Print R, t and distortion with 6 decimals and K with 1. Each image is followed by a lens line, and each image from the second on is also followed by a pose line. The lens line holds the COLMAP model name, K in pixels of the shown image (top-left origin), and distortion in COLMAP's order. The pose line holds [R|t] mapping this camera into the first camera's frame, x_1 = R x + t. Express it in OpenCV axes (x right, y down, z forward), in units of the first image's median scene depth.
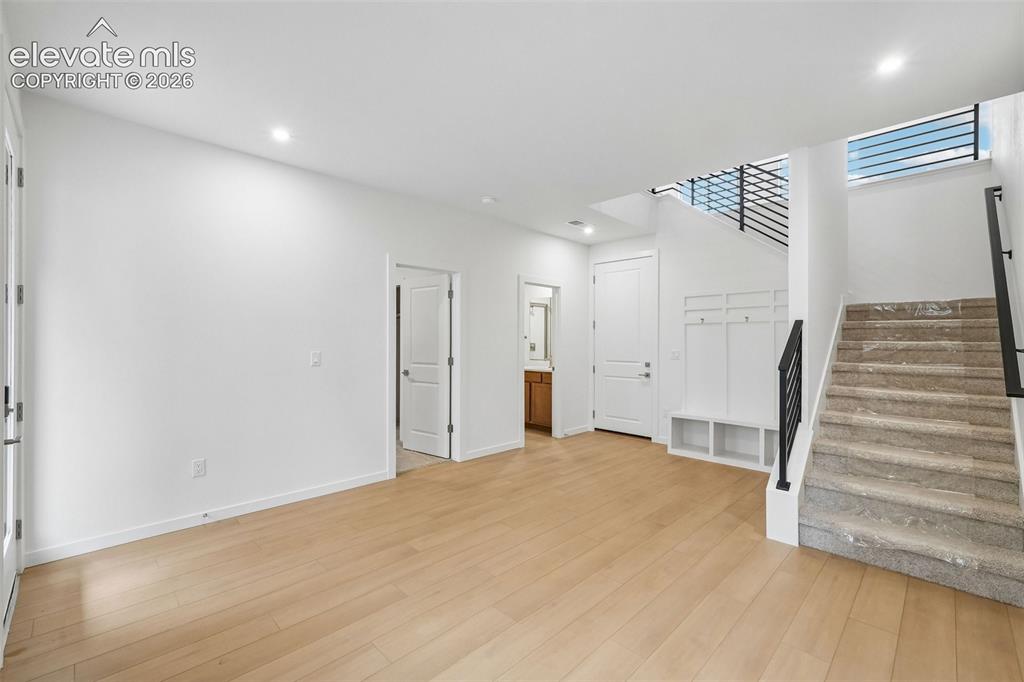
lens RADIAL K [[435.4, 0, 512.0], [0, 435.4, 341.0], [0, 0, 1]] dist [-0.007112, 0.000006]
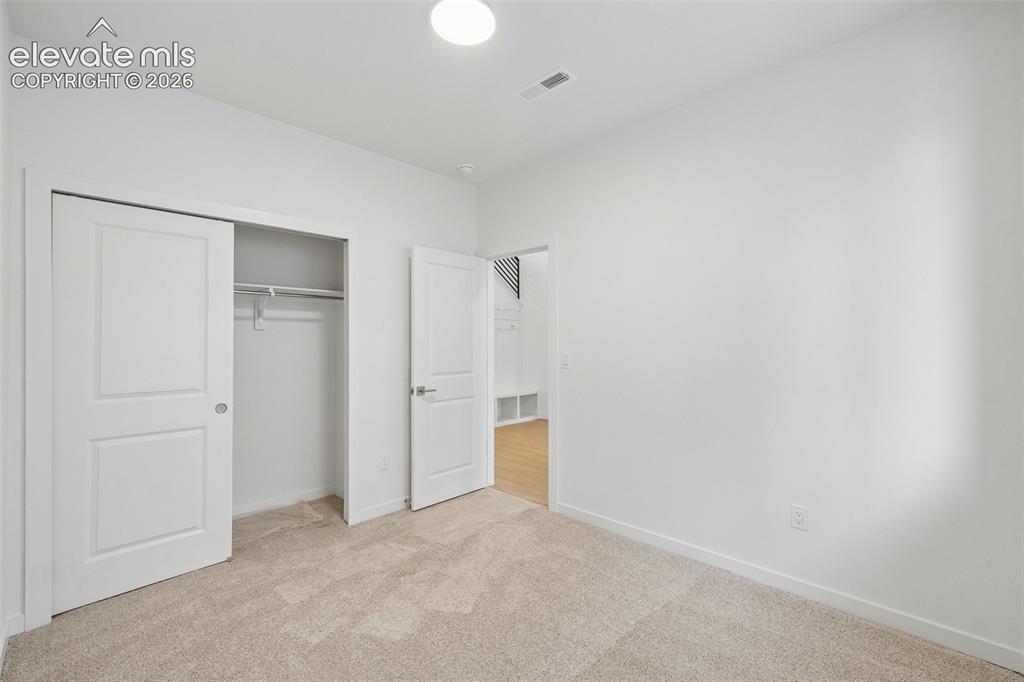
lens RADIAL K [[444.9, 0, 512.0], [0, 444.9, 341.0], [0, 0, 1]] dist [-0.001931, -0.000465]
pose [[-0.011880, 0.003545, 0.999923, -0.985131], [0.002839, 0.999990, -0.003512, 0.003641], [-0.999925, 0.002797, -0.011890, 0.963023]]
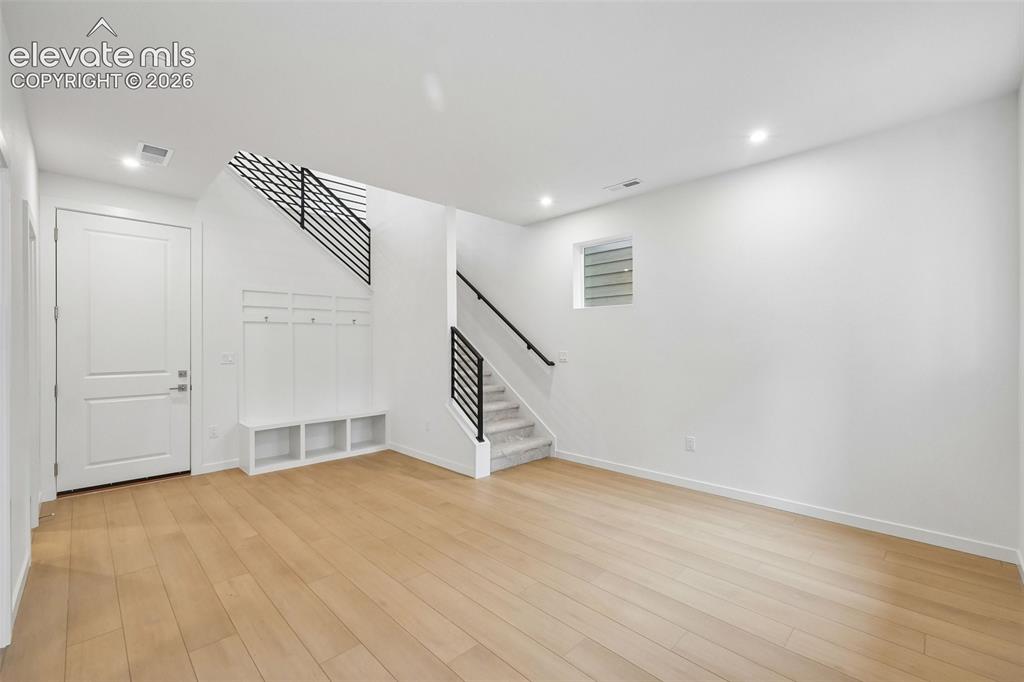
lens RADIAL K [[435.4, 0, 512.0], [0, 435.4, 341.0], [0, 0, 1]] dist [-0.007112, 0.000006]
pose [[-0.007320, 0.004300, 0.999964, -0.514535], [0.001702, 0.999989, -0.004288, 0.003854], [-0.999972, 0.001670, -0.007327, 0.541103]]
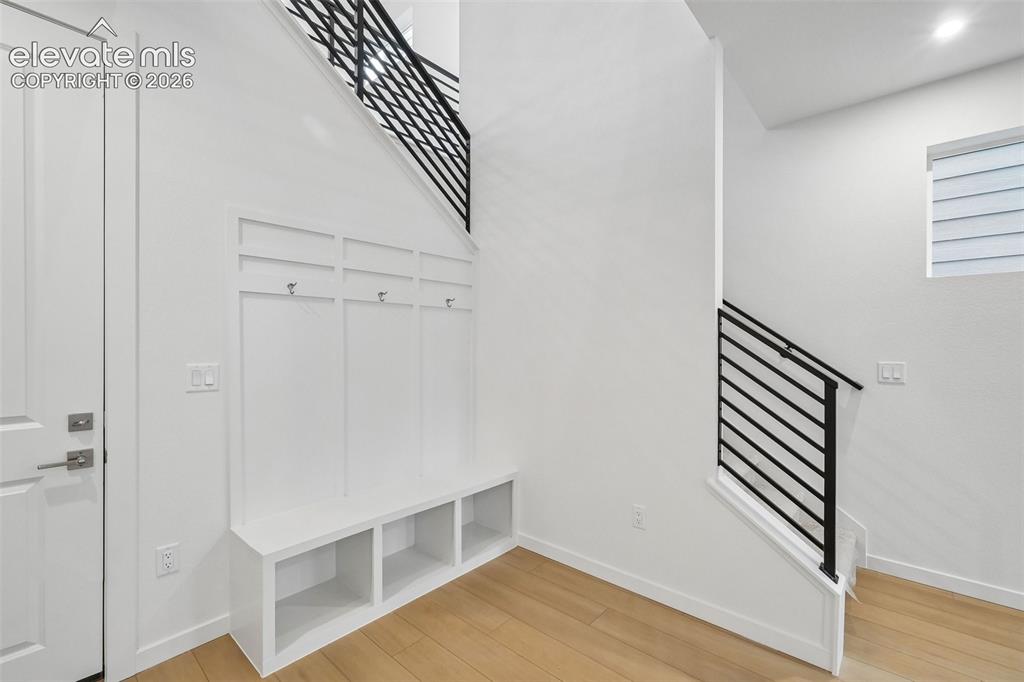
lens RADIAL K [[435.0, 0, 510.1], [0, 435.0, 344.7], [0, 0, 1]] dist [-0.003529, -0.000144]
pose [[-0.074736, -0.002930, 0.997199, 0.019503], [-0.005303, 0.999983, 0.002541, 0.003657], [-0.997189, -0.005098, -0.074750, 0.903479]]
